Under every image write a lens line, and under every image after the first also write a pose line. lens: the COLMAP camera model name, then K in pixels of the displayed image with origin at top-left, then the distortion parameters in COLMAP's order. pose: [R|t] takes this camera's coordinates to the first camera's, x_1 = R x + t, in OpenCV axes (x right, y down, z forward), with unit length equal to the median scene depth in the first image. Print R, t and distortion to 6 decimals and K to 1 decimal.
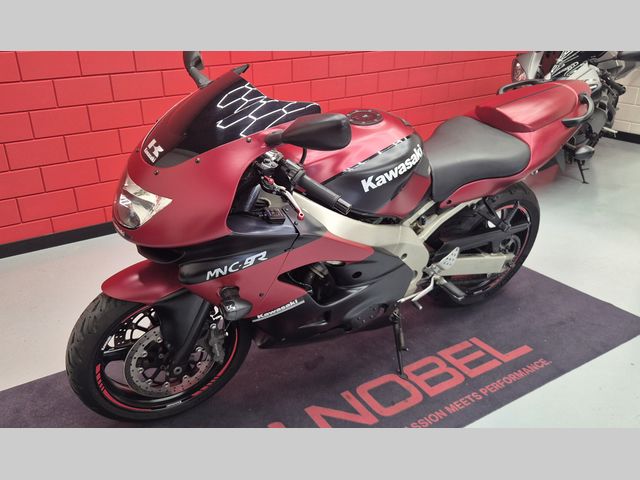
lens RADIAL K [[578.2, 0, 294.7], [0, 578.2, 226.8], [0, 0, 1]] dist [0.036117, -0.009803]
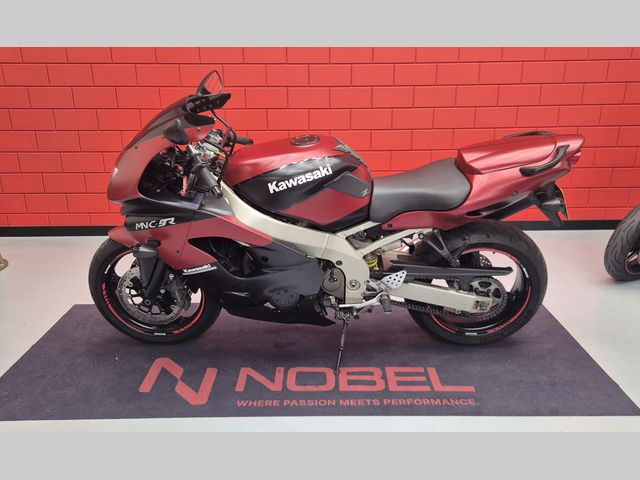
lens RADIAL K [[610.6, 0, 320.0], [0, 610.6, 240.0], [0, 0, 1]] dist [0.054115, -0.021510]
pose [[0.856164, 0.175824, -0.485870, 0.751748], [-0.210431, 0.977459, -0.017088, 0.034817], [0.471913, 0.116873, 0.873864, -0.098708]]
